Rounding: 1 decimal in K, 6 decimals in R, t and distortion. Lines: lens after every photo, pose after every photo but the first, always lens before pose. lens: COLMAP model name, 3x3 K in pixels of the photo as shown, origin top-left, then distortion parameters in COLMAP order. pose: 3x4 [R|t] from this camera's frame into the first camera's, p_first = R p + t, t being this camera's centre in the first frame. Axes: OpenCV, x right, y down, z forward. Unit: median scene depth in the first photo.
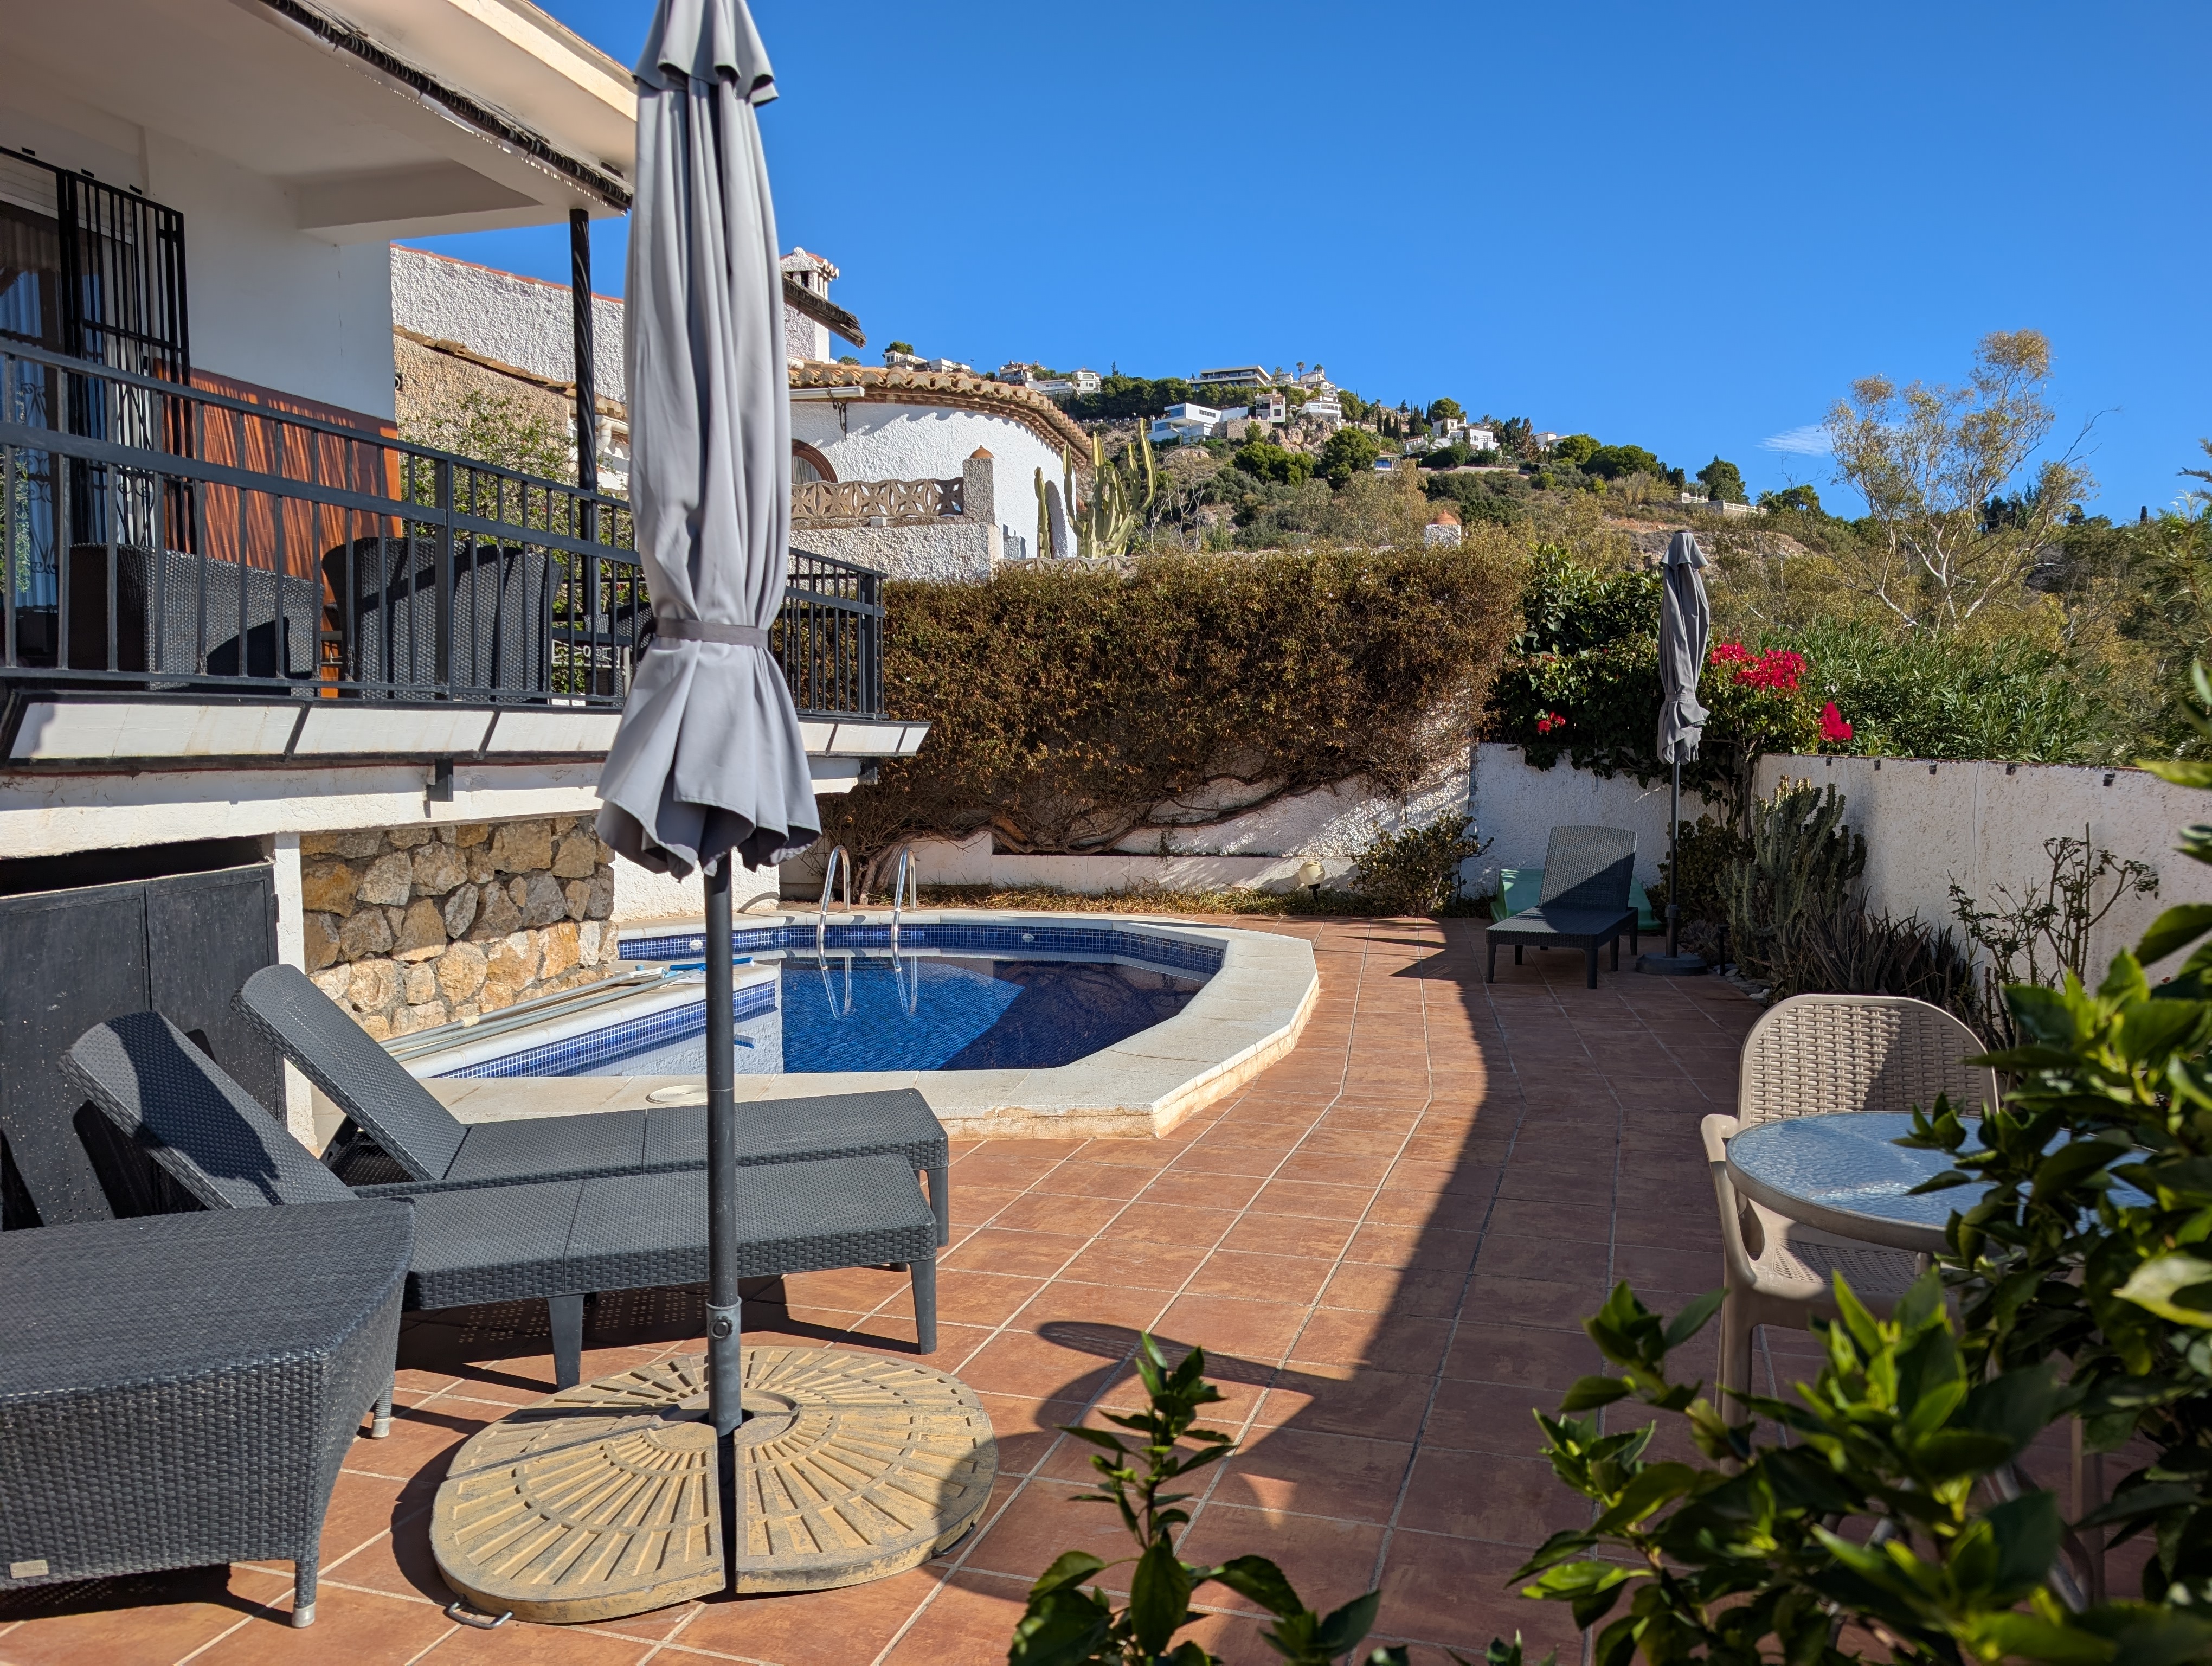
lens RADIAL K [[1551.0, 0, 1106.0], [0, 1551.0, 833.0], [0, 0, 1]] dist [0.001569, -0.077981]
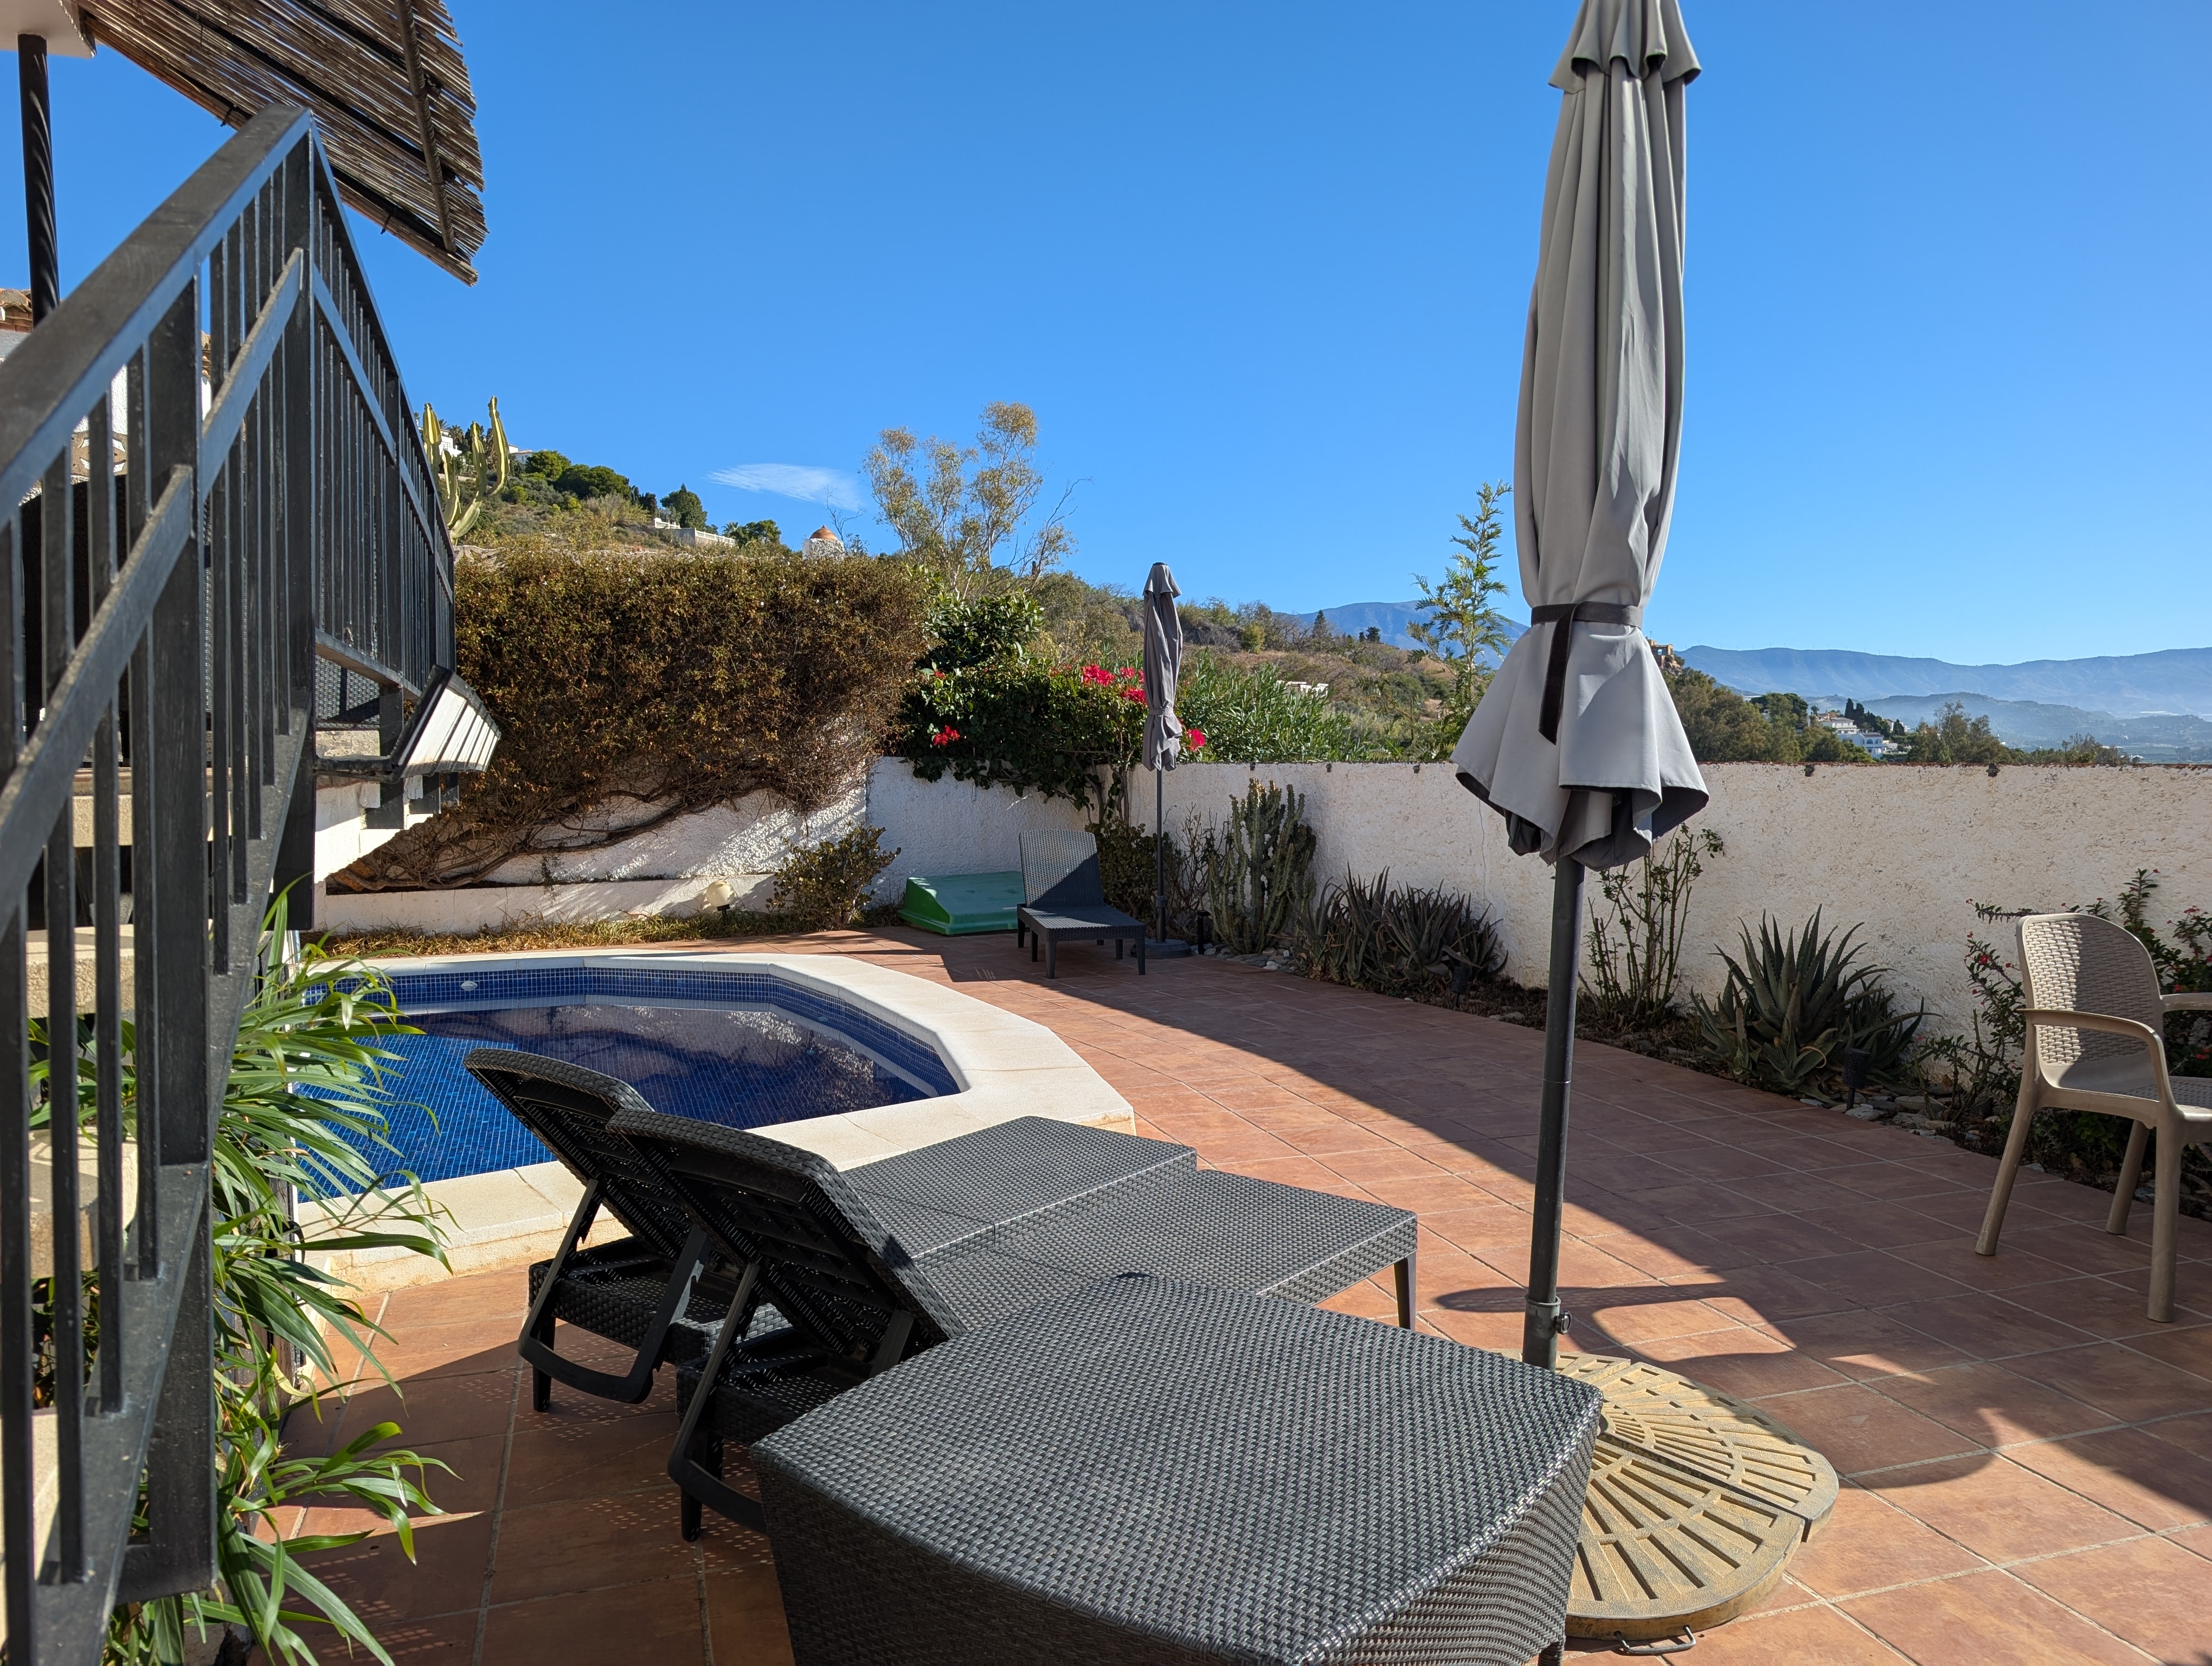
lens RADIAL K [[1551.0, 0, 1106.0], [0, 1551.0, 833.0], [0, 0, 1]] dist [0.001569, -0.077981]
pose [[0.790947, -0.036162, 0.610815, -0.255970], [0.044110, 0.999025, 0.002027, -0.002563], [-0.610293, 0.025339, 0.791770, 0.097727]]
